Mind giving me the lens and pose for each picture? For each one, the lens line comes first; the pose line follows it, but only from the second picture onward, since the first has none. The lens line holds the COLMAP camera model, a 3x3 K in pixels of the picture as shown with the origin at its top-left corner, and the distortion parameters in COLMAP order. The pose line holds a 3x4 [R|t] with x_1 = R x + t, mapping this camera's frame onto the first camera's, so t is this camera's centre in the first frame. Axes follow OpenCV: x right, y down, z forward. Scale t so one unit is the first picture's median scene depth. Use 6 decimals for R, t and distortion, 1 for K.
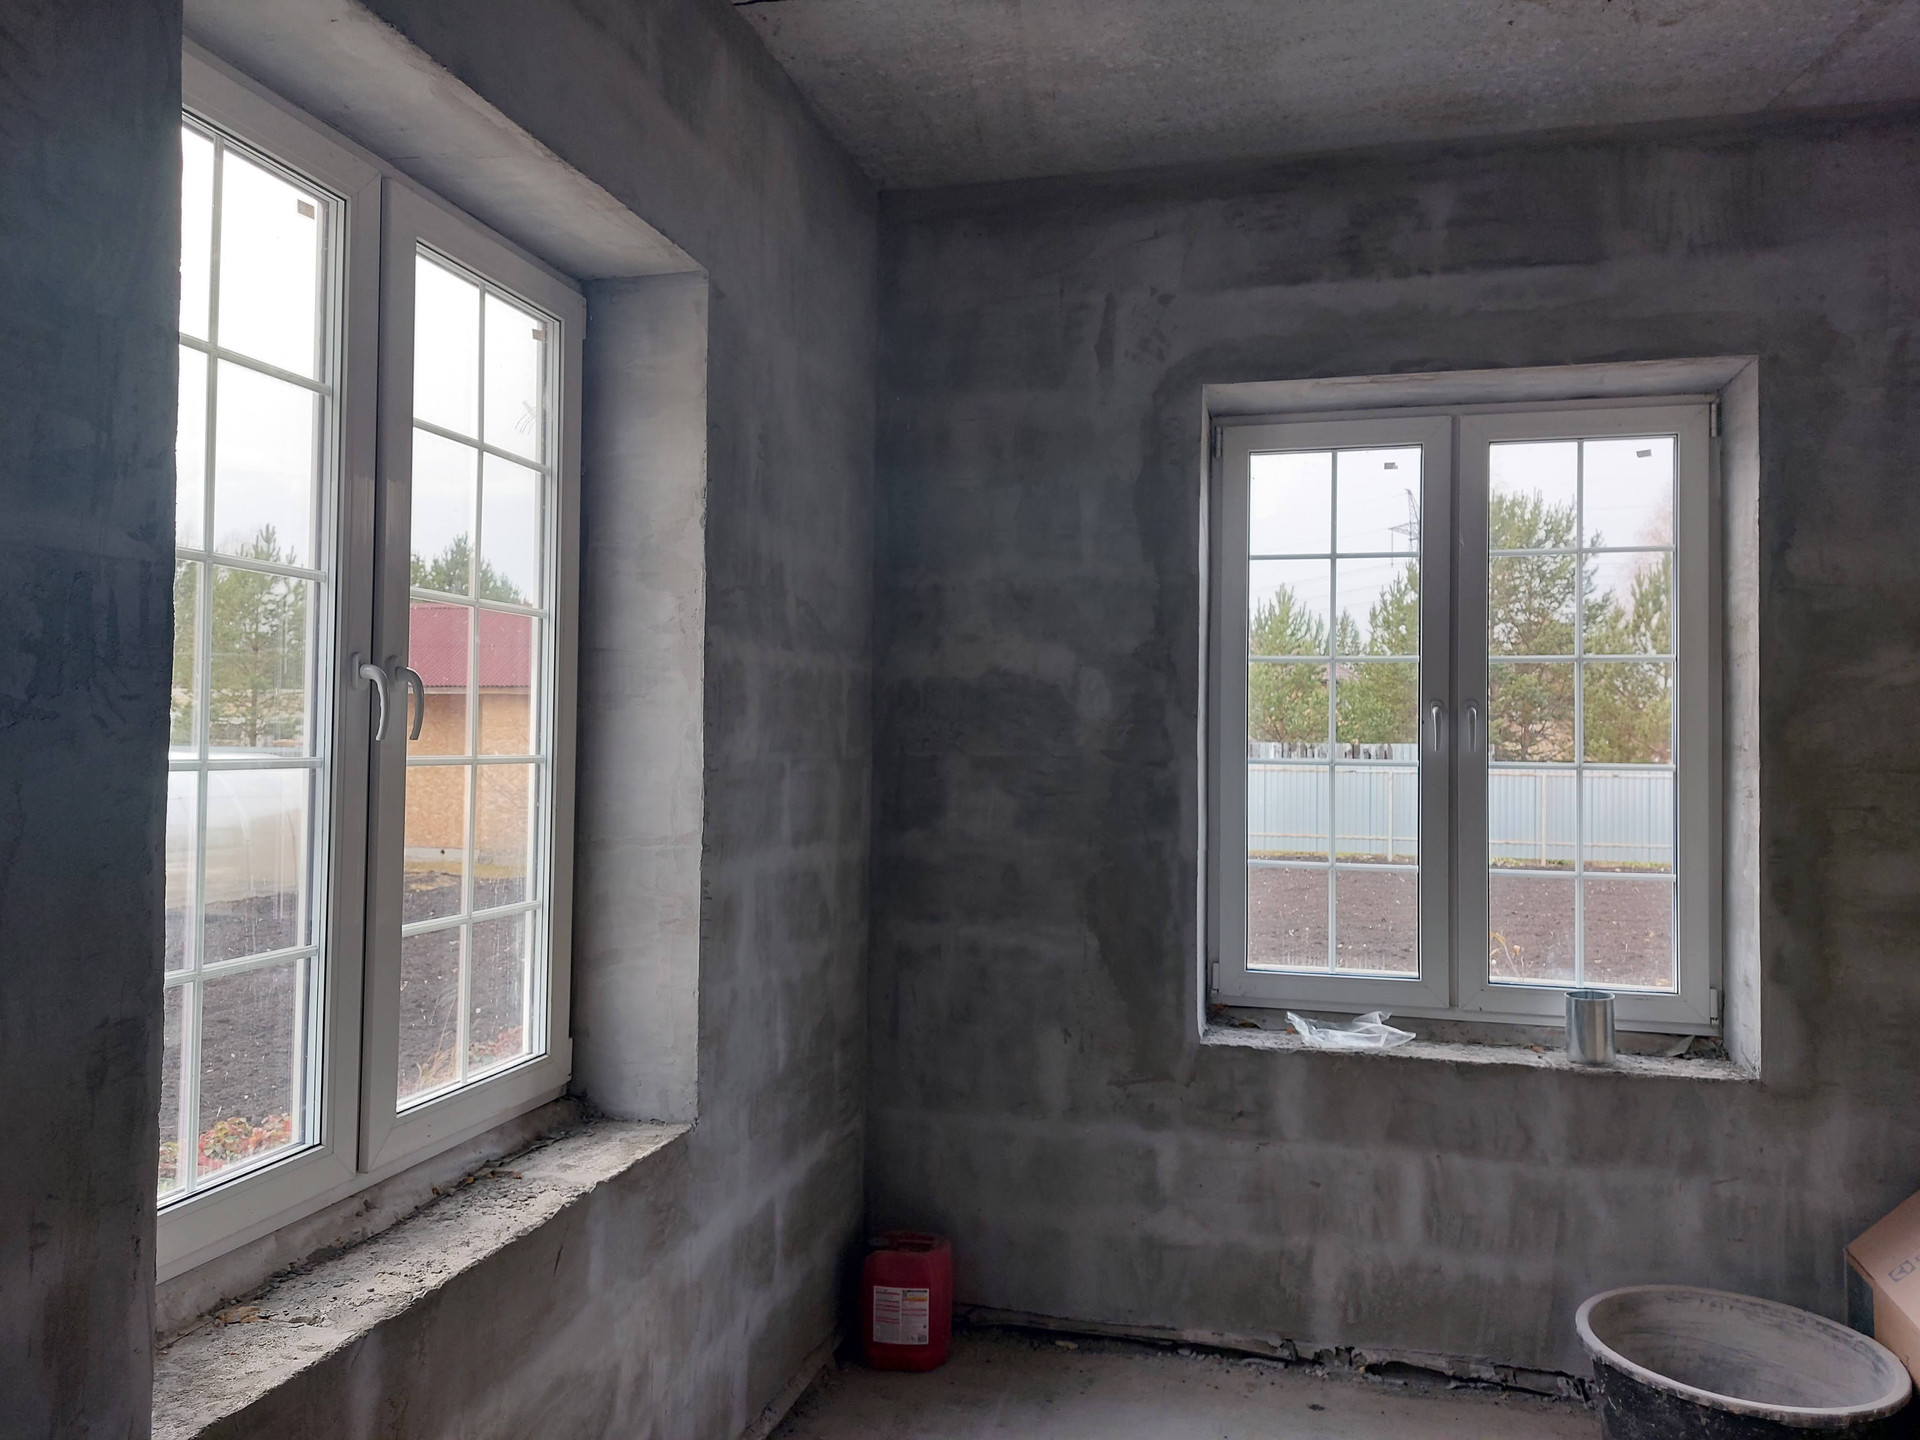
lens RADIAL K [[1412.6, 0, 971.4], [0, 1412.6, 716.3], [0, 0, 1]] dist [0.083264, -0.086046]
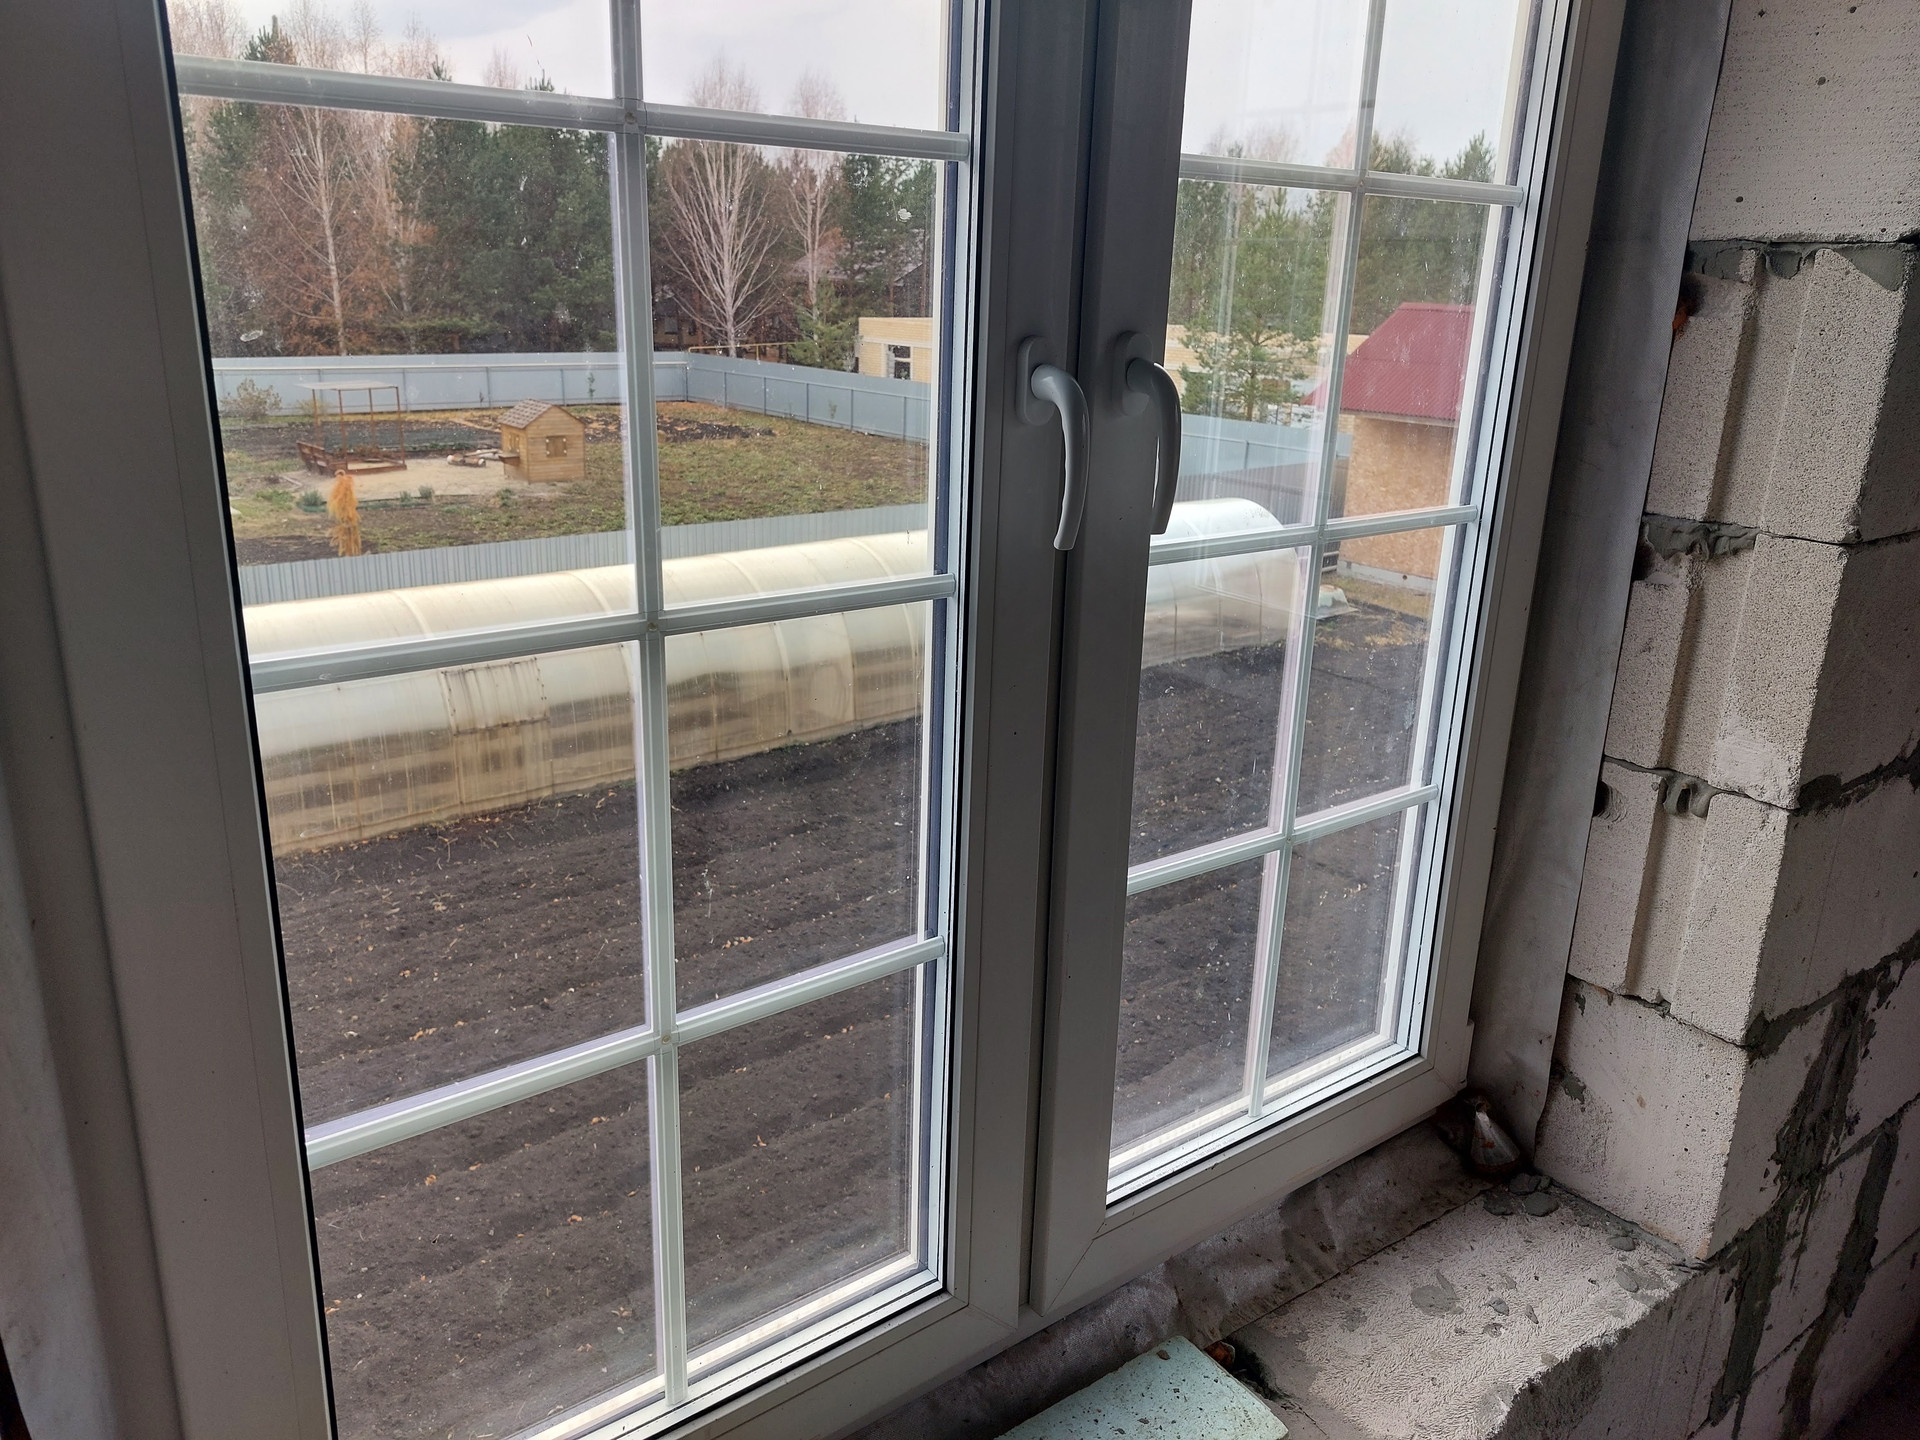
lens RADIAL K [[1412.6, 0, 971.9], [0, 1412.6, 715.4], [0, 0, 1]] dist [0.083264, -0.086046]
pose [[0.784307, 0.196336, -0.588484, -0.136710], [-0.009475, 0.952279, 0.305080, -0.053032], [0.620300, -0.233701, 0.748740, 0.516956]]
